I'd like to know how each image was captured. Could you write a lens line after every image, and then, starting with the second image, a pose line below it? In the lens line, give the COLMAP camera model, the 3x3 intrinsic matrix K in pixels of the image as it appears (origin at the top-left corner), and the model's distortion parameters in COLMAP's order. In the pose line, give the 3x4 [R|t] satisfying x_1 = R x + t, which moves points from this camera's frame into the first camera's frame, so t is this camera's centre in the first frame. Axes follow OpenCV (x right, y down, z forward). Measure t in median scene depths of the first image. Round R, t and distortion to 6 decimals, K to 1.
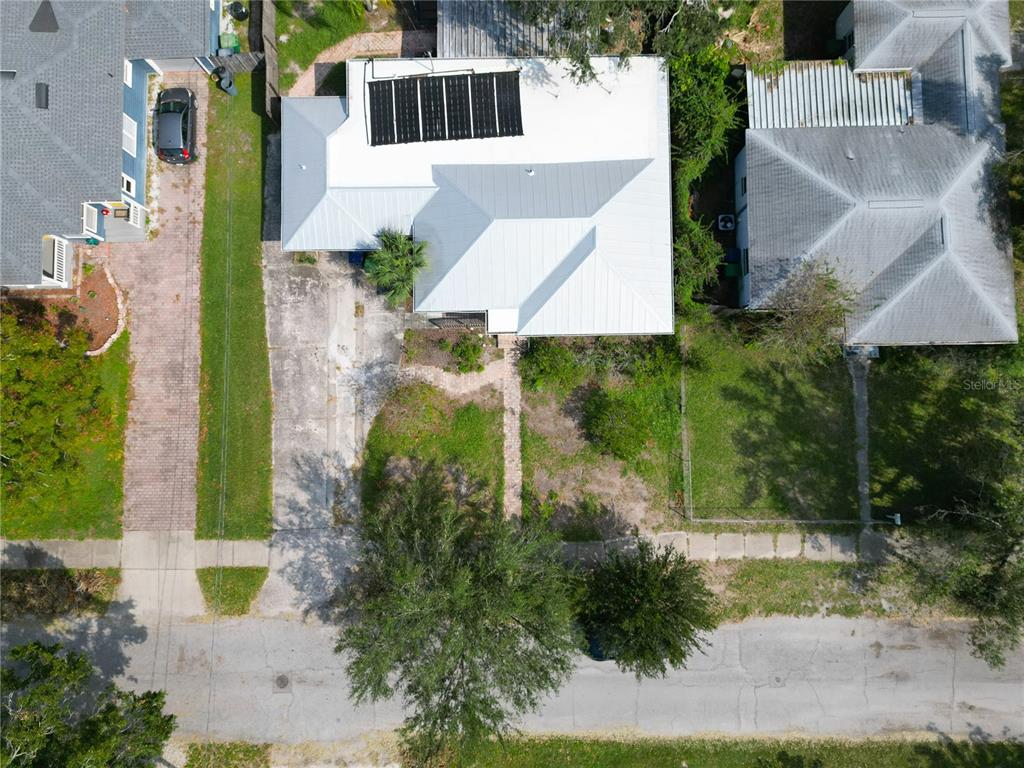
lens RADIAL K [[714.2, 0, 512.0], [0, 714.2, 384.0], [0, 0, 1]] dist [0.028036, -0.002256]
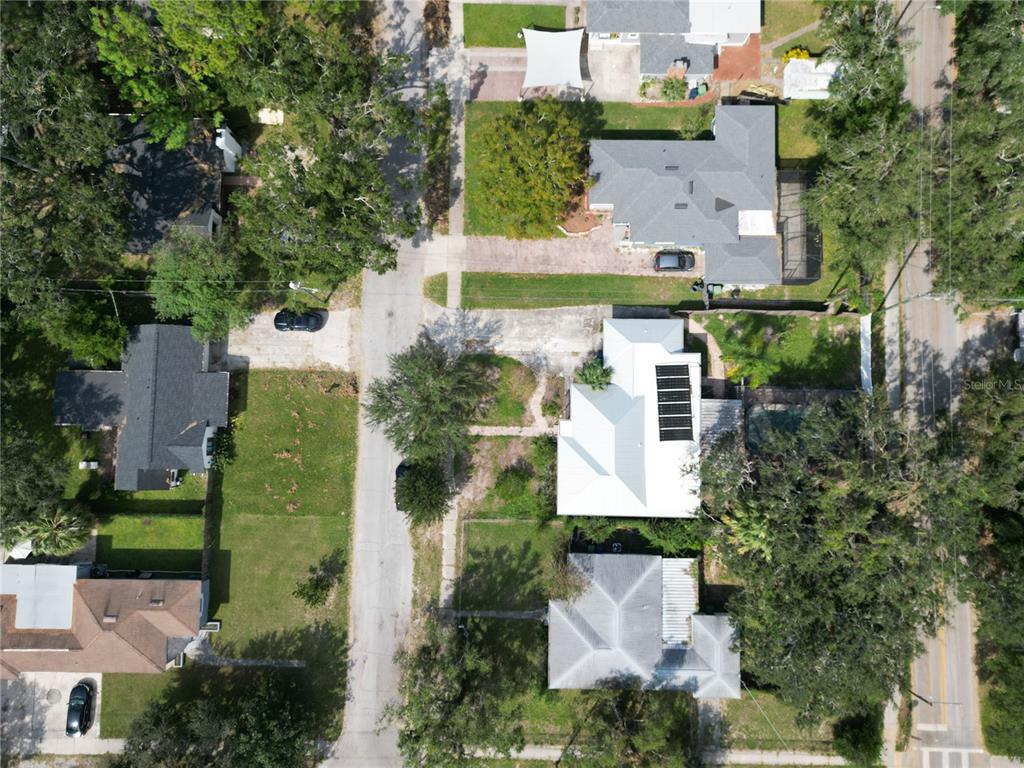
lens RADIAL K [[716.3, 0, 495.9], [0, 716.3, 383.6], [0, 0, 1]] dist [0.070428, -0.000757]
pose [[-0.028653, 0.997965, -0.056957, -0.017244], [-0.995167, -0.023126, 0.095438, -0.077689], [0.093927, 0.059416, 0.993805, -0.963432]]
